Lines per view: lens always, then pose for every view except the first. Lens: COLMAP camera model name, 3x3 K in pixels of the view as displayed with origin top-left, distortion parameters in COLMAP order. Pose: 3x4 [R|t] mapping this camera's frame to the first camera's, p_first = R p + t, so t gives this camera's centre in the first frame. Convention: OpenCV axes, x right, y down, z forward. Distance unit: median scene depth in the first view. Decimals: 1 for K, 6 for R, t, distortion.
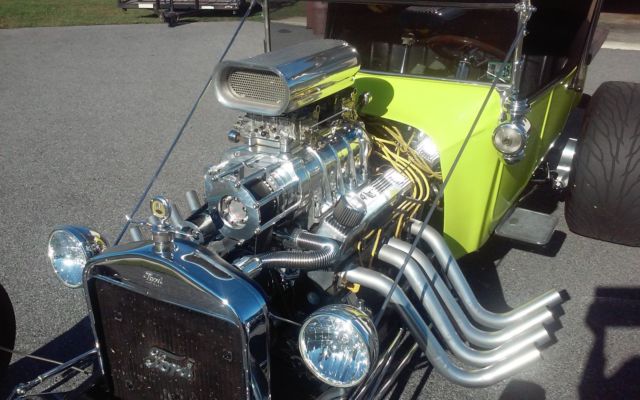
lens RADIAL K [[635.6, 0, 322.0], [0, 635.6, 198.8], [0, 0, 1]] dist [0.073707, -0.212345]
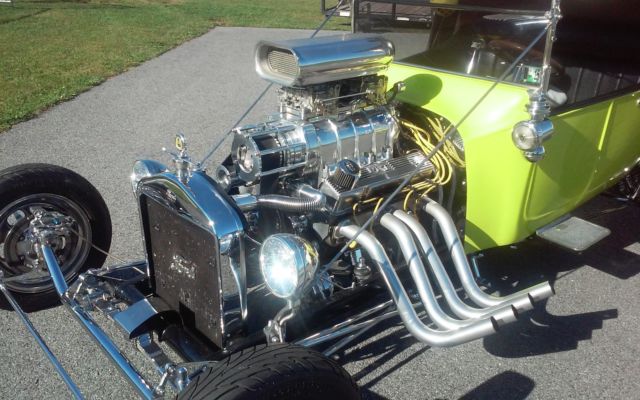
lens RADIAL K [[634.9, 0, 317.0], [0, 634.9, 201.0], [0, 0, 1]] dist [0.063729, -0.189170]
pose [[0.936859, 0.144049, -0.318661, 0.364971], [-0.150266, 0.988632, 0.005126, 0.068389], [0.315777, 0.043082, 0.947855, -0.134532]]
